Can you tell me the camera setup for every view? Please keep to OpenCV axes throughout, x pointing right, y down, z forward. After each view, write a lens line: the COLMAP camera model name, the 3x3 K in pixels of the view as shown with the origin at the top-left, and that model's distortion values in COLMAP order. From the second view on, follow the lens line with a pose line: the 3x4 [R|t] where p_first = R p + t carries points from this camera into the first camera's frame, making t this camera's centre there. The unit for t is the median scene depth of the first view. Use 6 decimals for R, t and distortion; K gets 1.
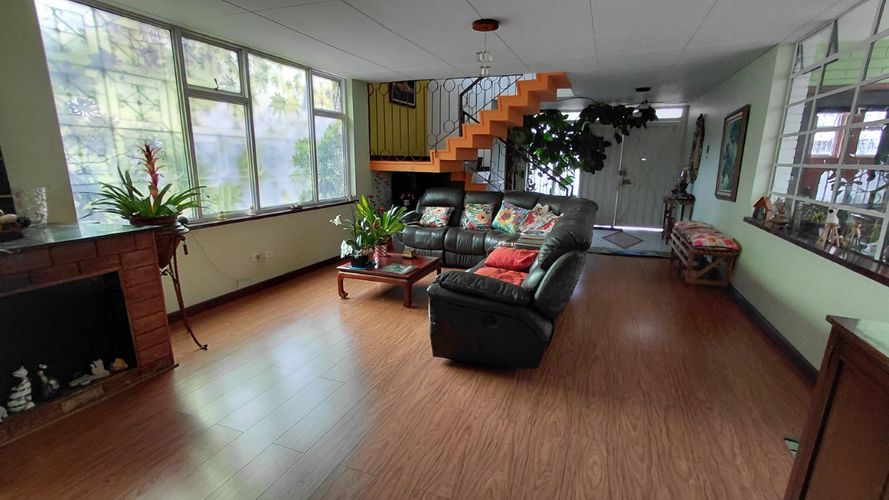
lens RADIAL K [[411.2, 0, 444.2], [0, 411.2, 258.0], [0, 0, 1]] dist [-0.001898, 0.001861]
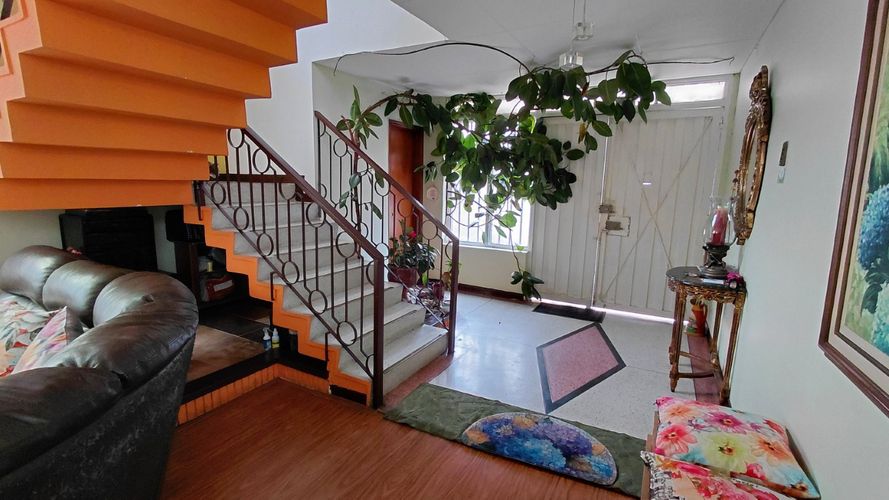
lens RADIAL K [[411.2, 0, 444.2], [0, 411.2, 258.0], [0, 0, 1]] dist [-0.001898, 0.001861]
pose [[0.993074, 0.033402, -0.112640, 0.289414], [-0.039328, 0.997934, -0.050809, -0.109072], [0.110710, 0.054887, 0.992336, 0.456974]]
